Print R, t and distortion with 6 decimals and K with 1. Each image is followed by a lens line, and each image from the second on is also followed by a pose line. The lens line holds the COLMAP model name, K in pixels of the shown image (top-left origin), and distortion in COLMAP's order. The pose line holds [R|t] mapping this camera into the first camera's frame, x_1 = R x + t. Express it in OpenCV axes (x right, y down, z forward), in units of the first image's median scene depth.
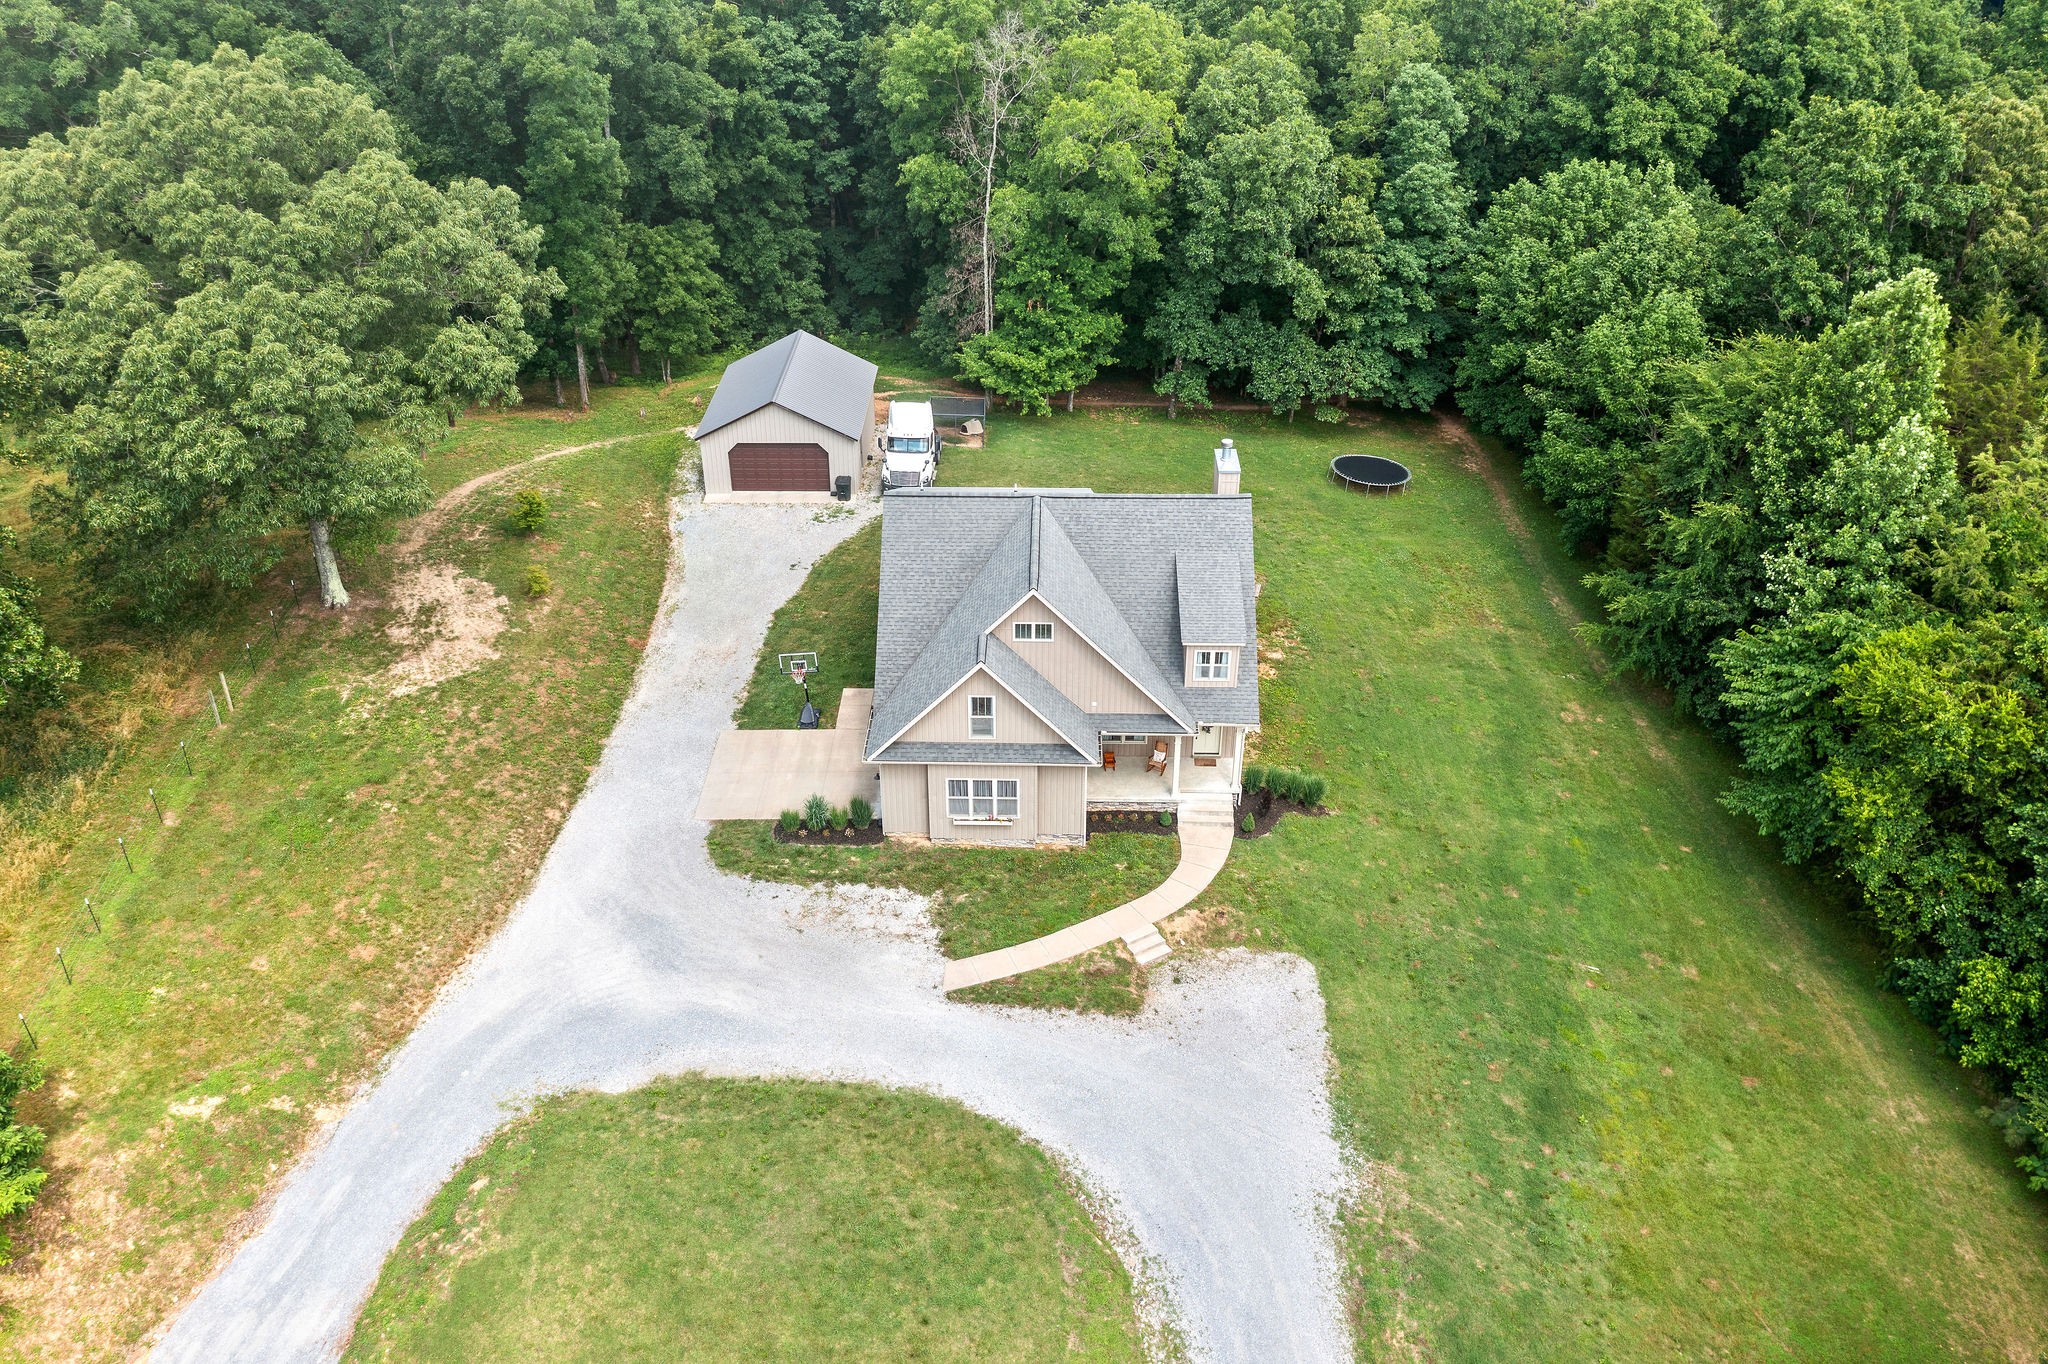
lens RADIAL K [[1623.4, 0, 1018.6], [0, 1623.4, 659.3], [0, 0, 1]] dist [-0.016846, 0.000450]
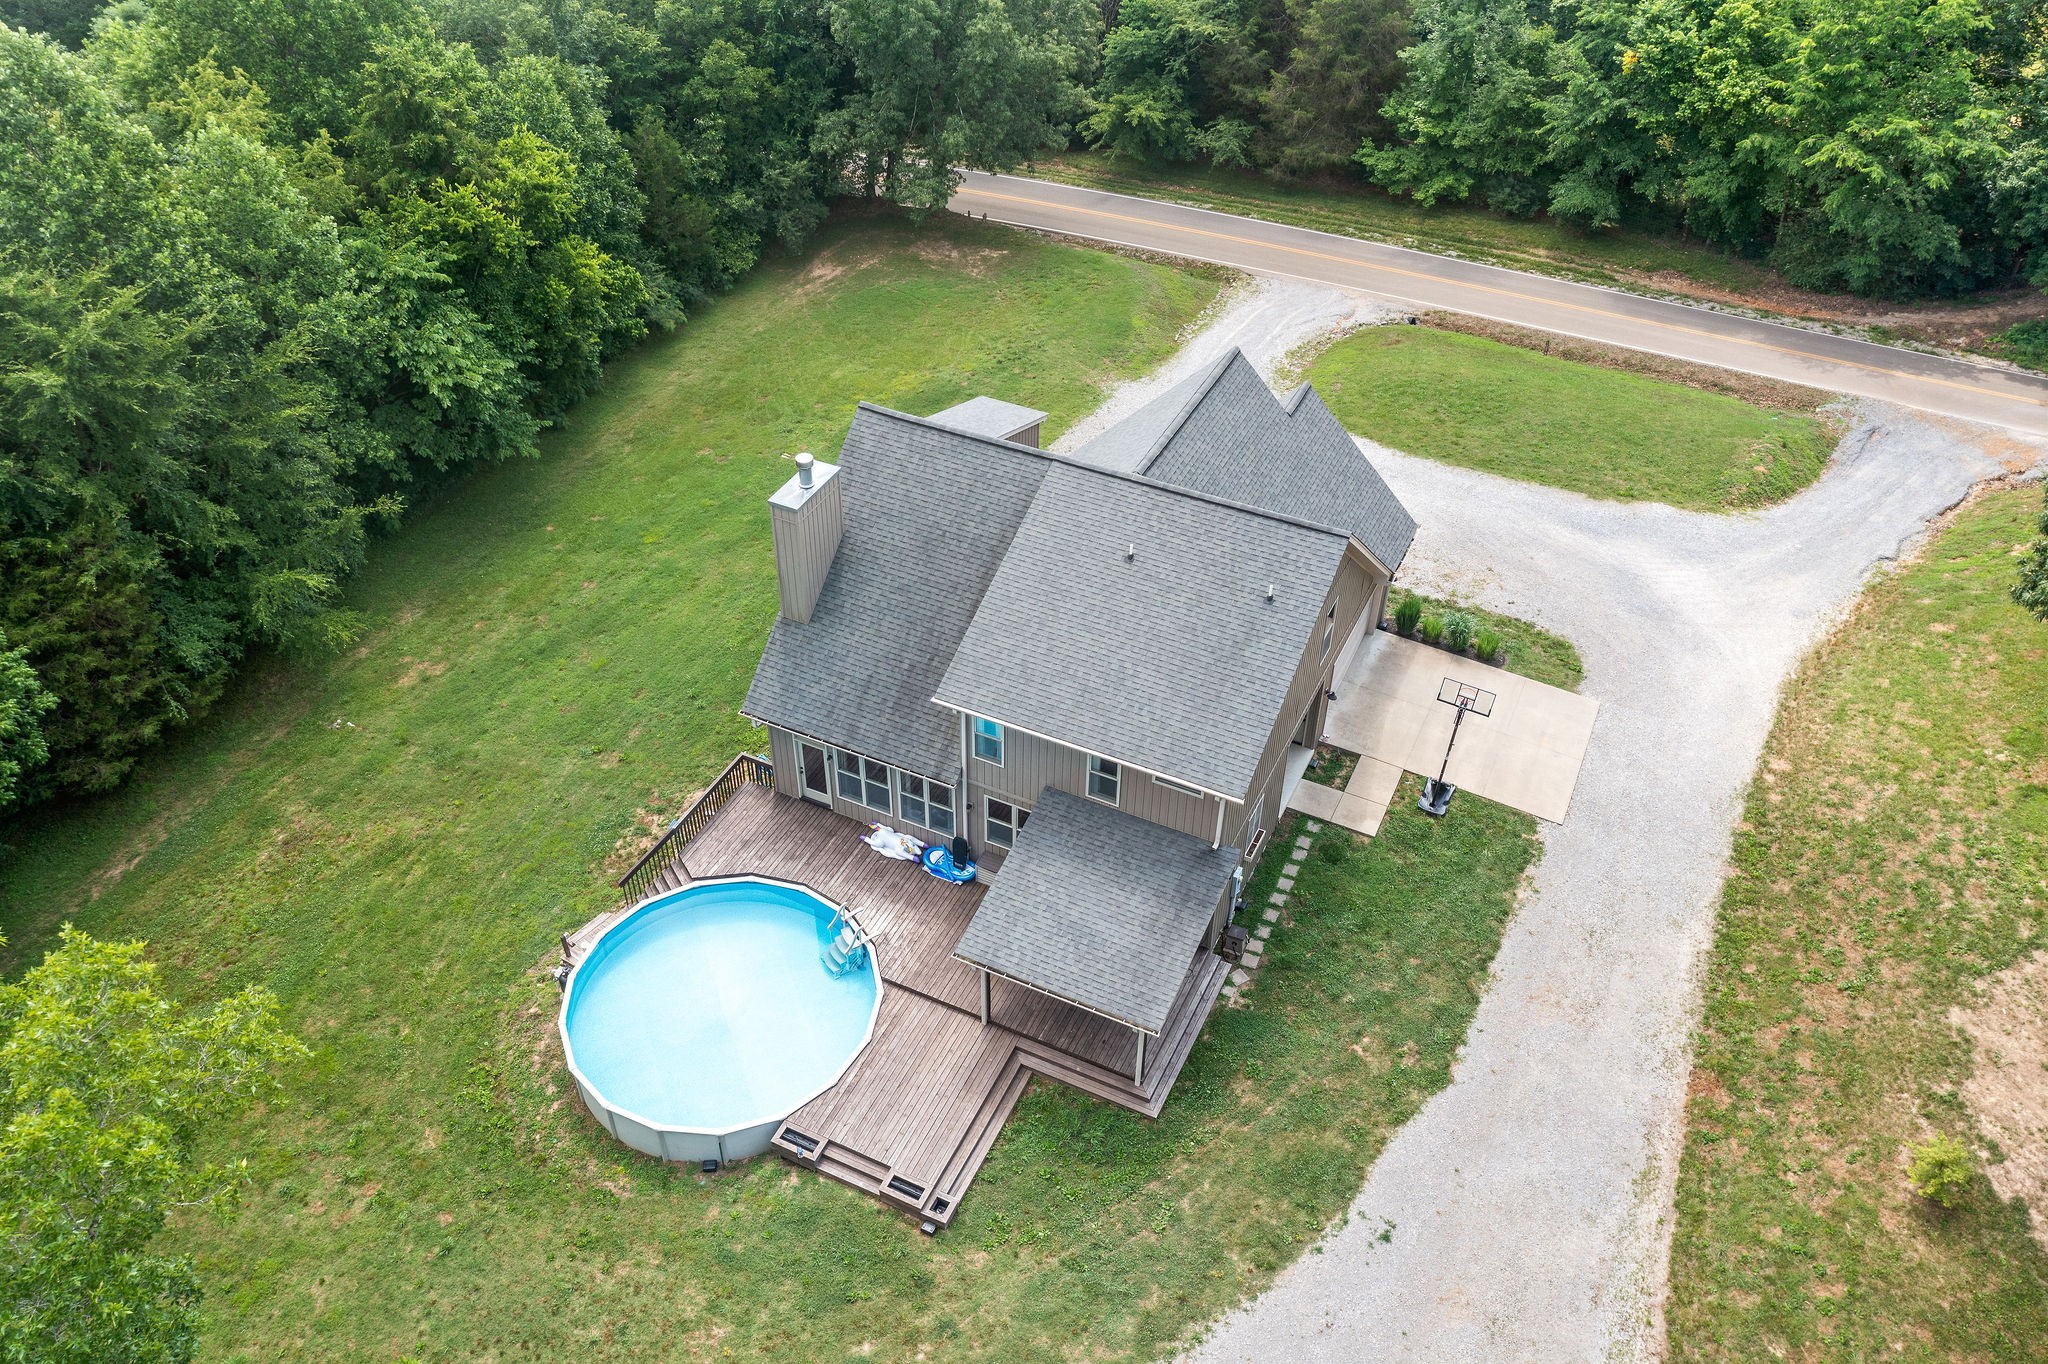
lens RADIAL K [[1623.4, 0, 1018.6], [0, 1623.4, 659.3], [0, 0, 1]] dist [-0.016846, 0.000450]
pose [[-0.907995, -0.270748, 0.319751, -0.199858], [0.211175, 0.363402, 0.907383, -0.765270], [-0.361870, 0.891423, -0.272792, 1.386756]]
